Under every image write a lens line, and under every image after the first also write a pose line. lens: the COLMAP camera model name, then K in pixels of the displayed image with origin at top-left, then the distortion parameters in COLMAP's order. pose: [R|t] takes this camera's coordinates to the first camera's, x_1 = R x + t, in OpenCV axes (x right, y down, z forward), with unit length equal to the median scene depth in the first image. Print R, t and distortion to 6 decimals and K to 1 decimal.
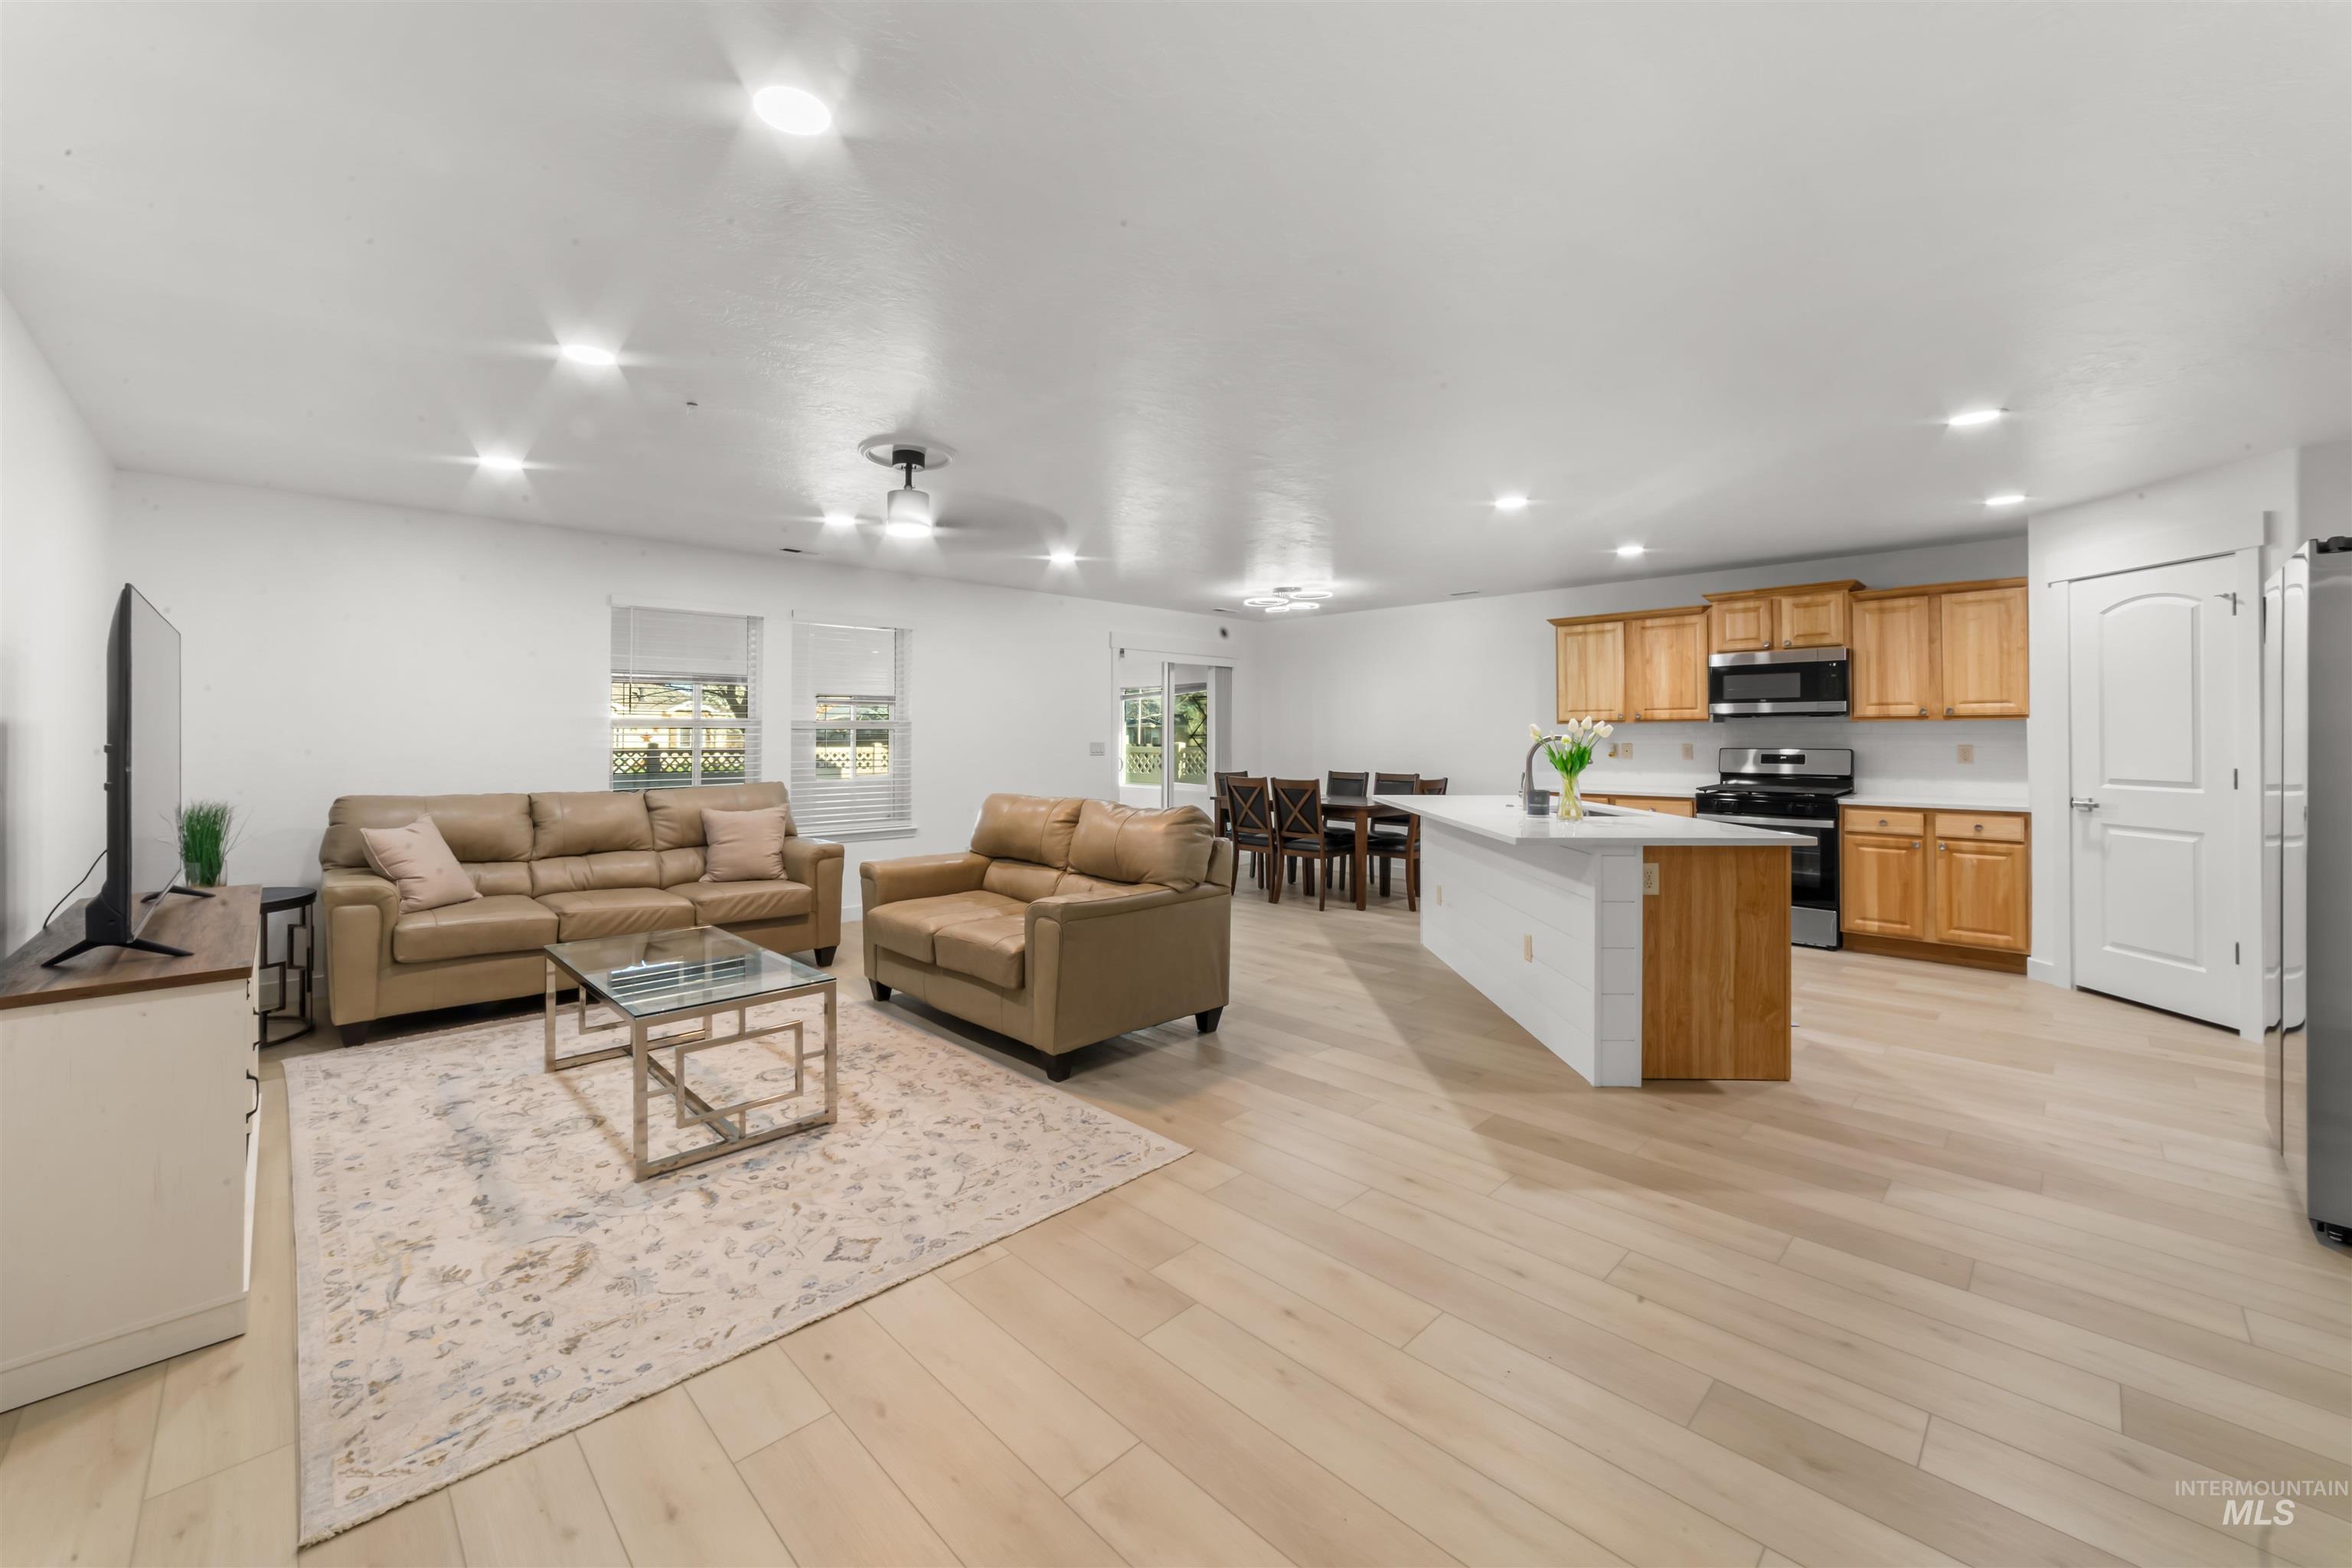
lens RADIAL K [[910.9, 0, 1162.9], [0, 910.9, 743.4], [0, 0, 1]] dist [-0.022963, 0.008269]
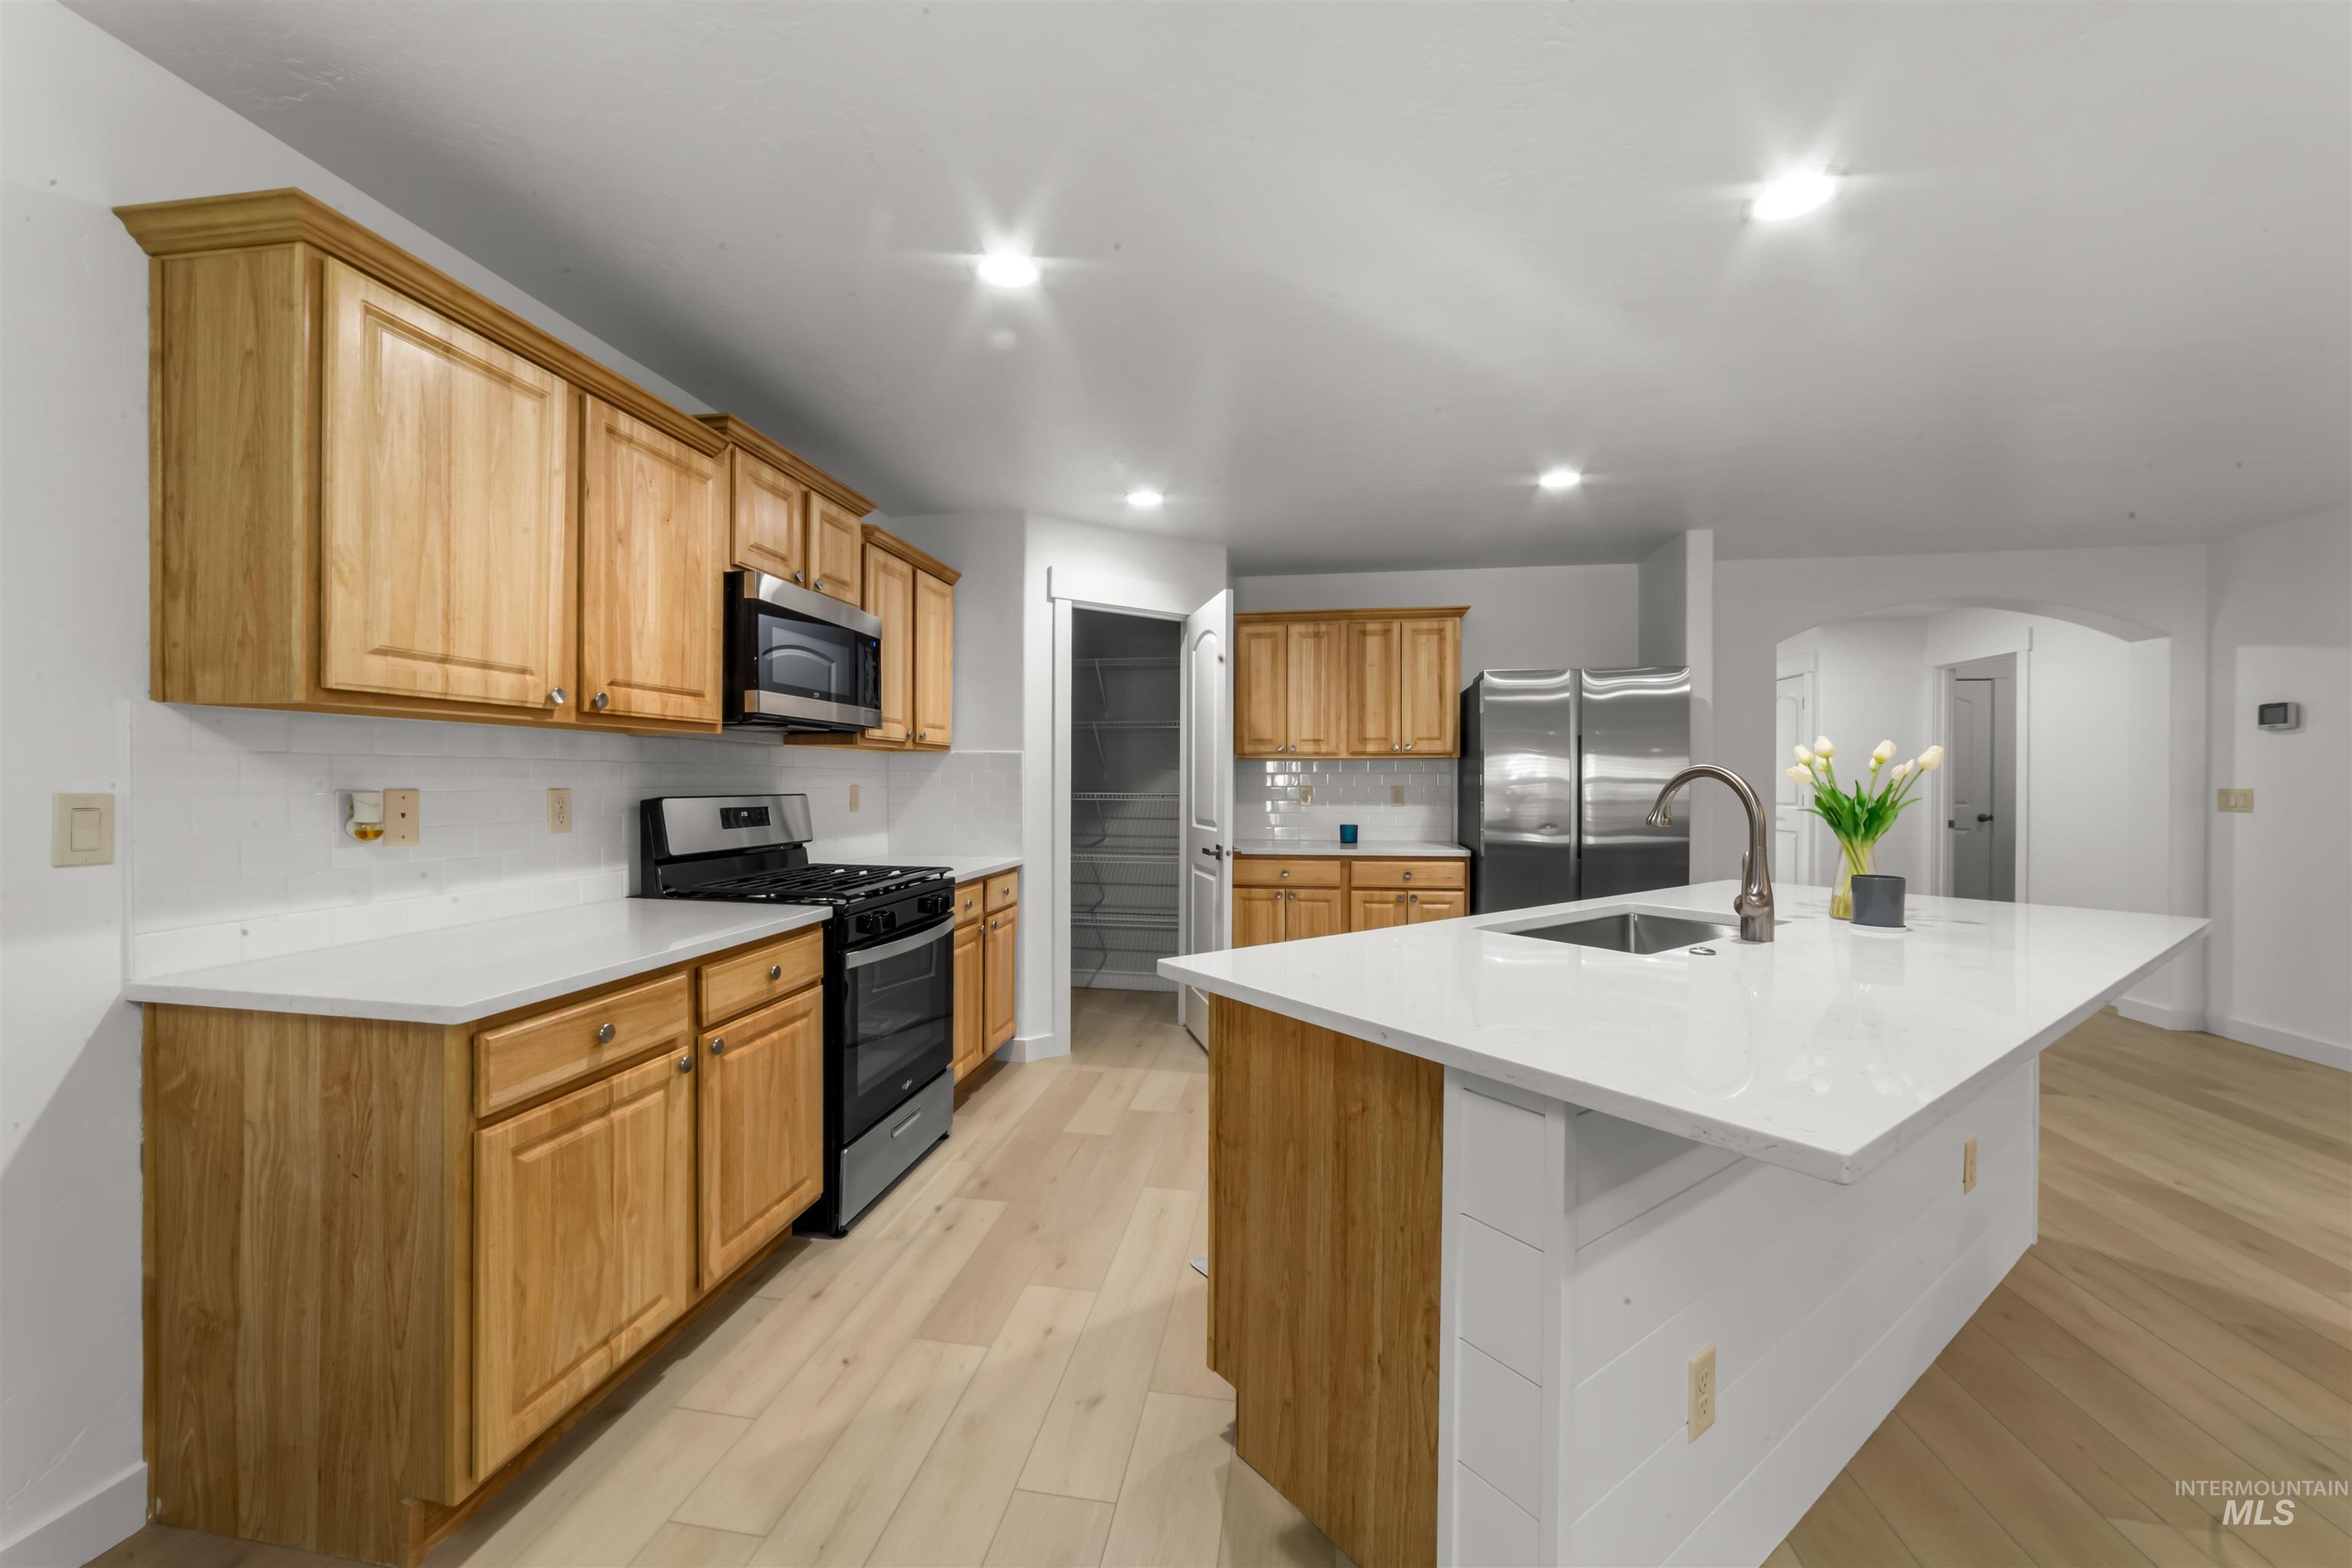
lens RADIAL K [[910.9, 0, 1161.7], [0, 910.9, 780.4], [0, 0, 1]] dist [-0.022963, 0.008269]
pose [[-0.586592, -0.000254, 0.809882, 0.205581], [0.002873, 0.999993, 0.002395, -0.003410], [-0.809877, 0.003732, -0.586587, 1.379183]]
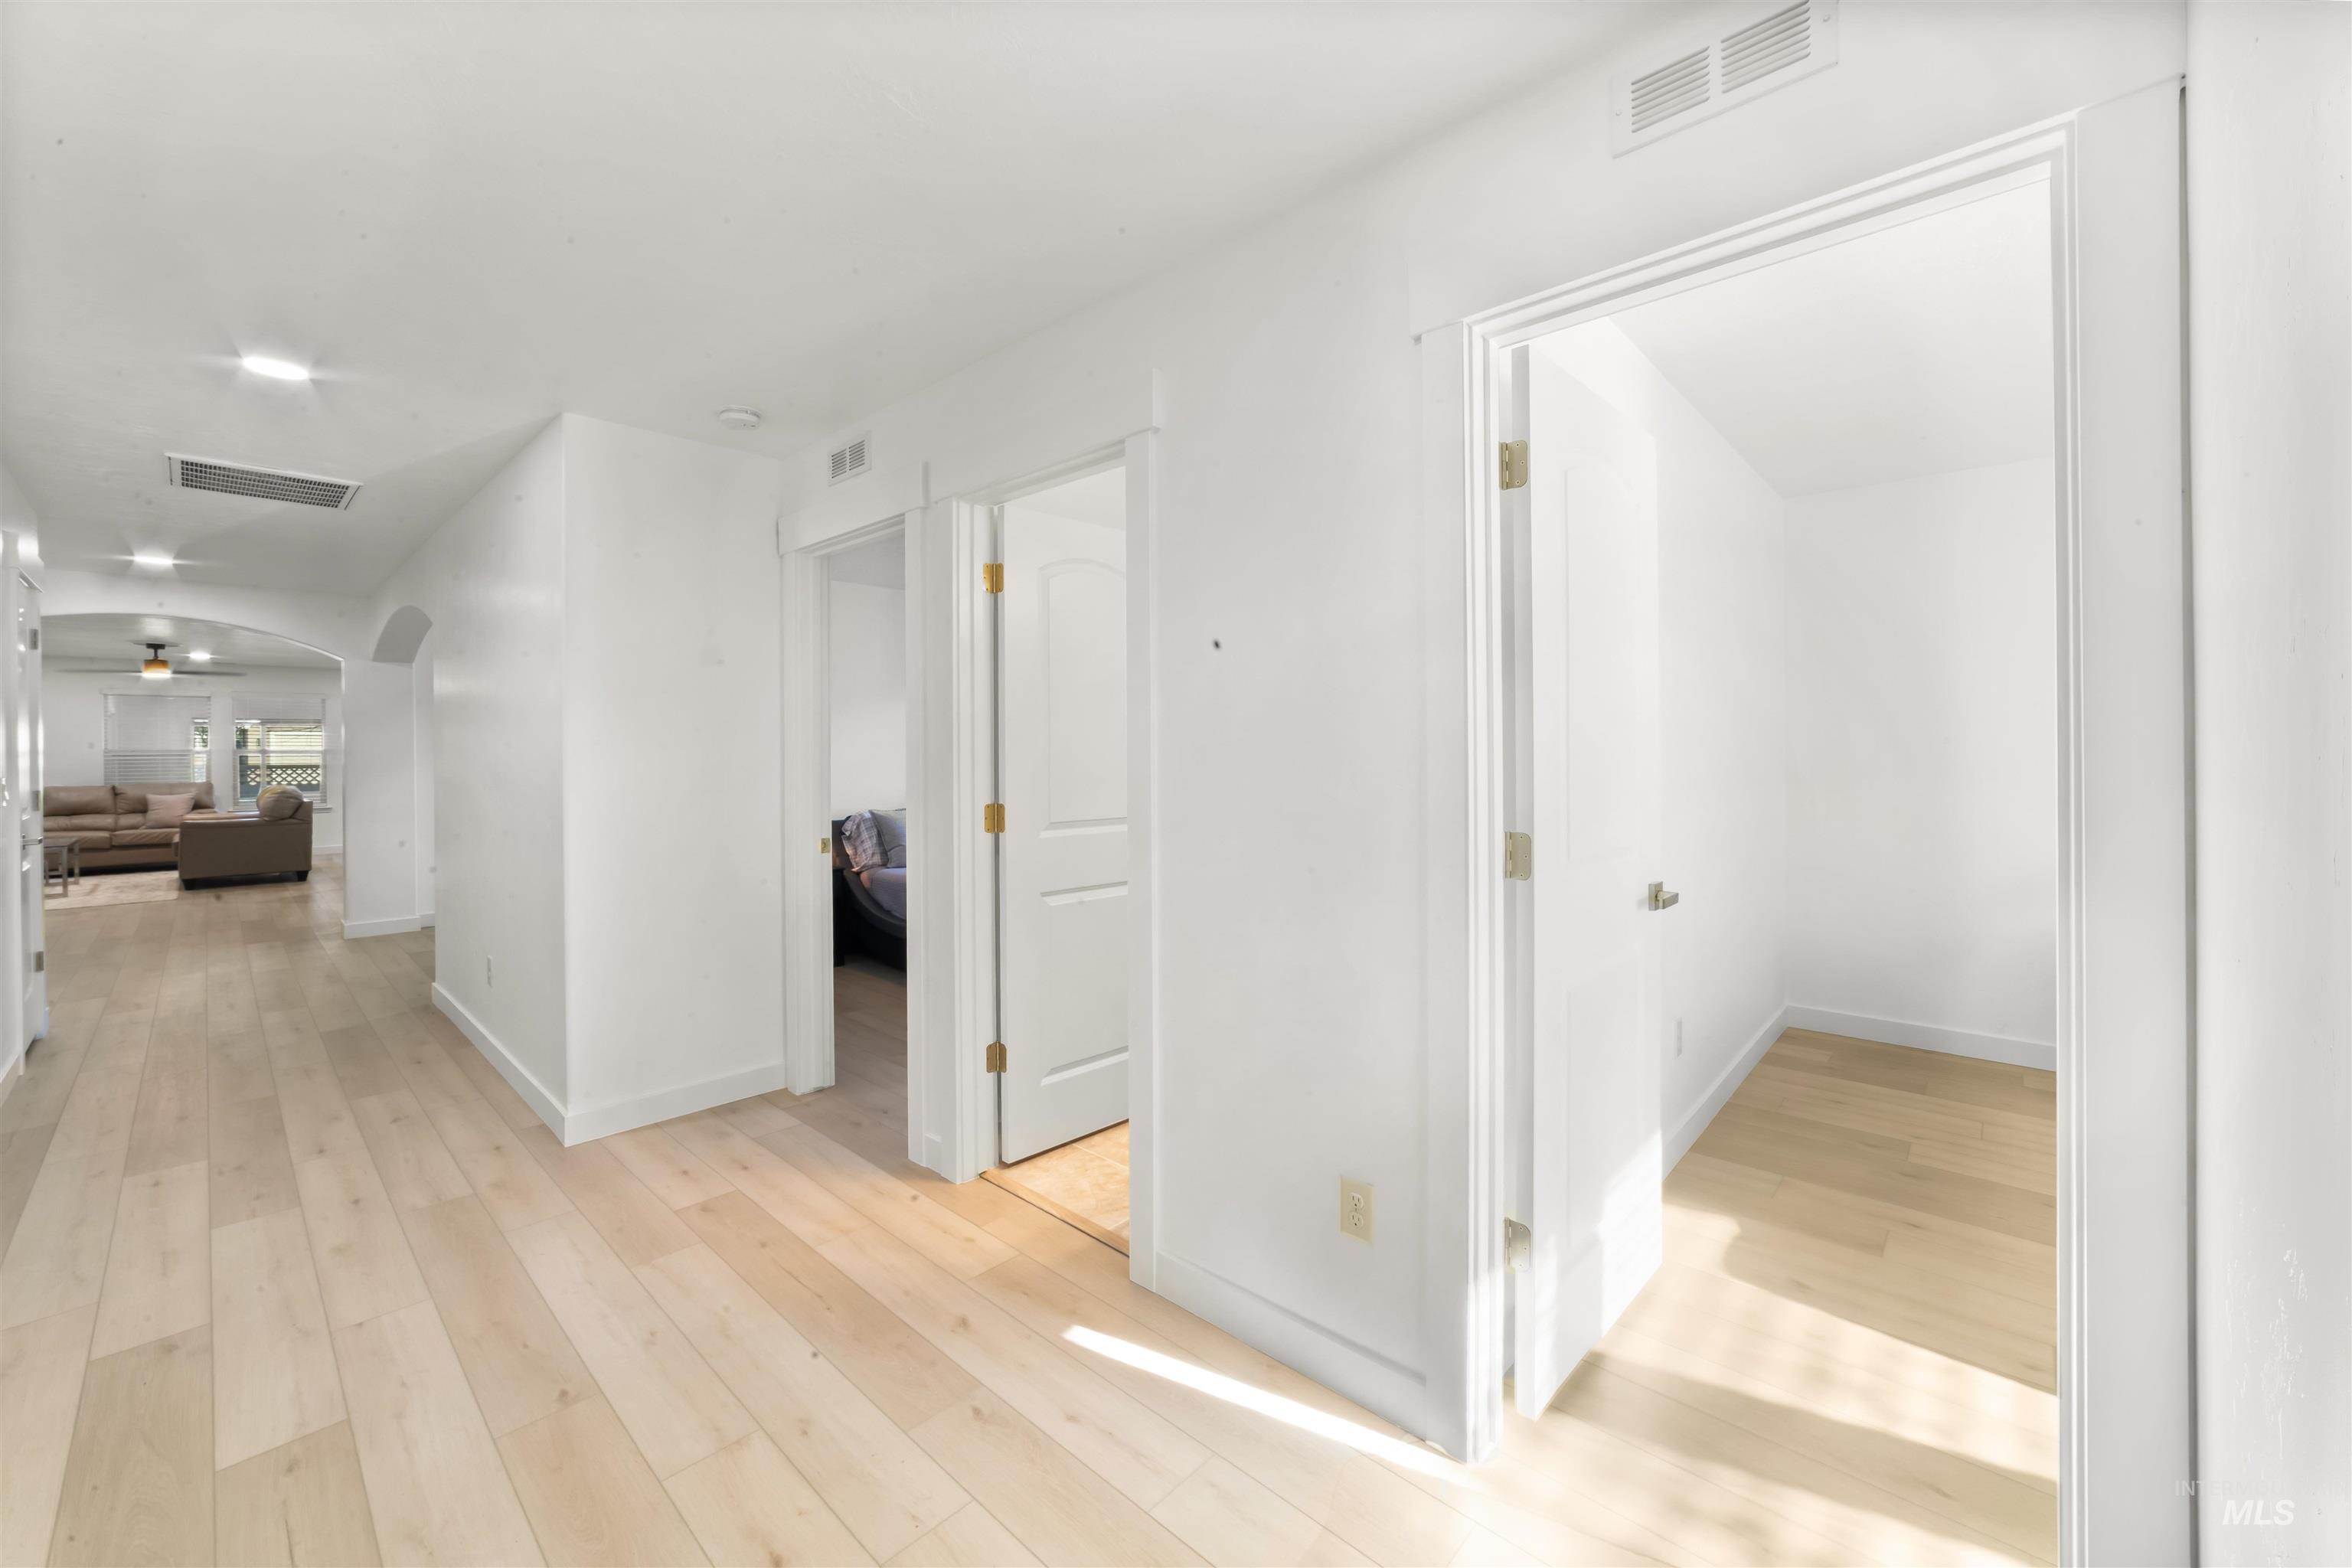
lens RADIAL K [[910.9, 0, 1155.2], [0, 910.9, 748.5], [0, 0, 1]] dist [-0.022963, 0.008269]
pose [[0.999384, -0.006650, 0.034467, 1.772043], [0.006726, 0.999975, -0.002072, -0.012172], [-0.034453, 0.002303, 0.999404, -1.154127]]
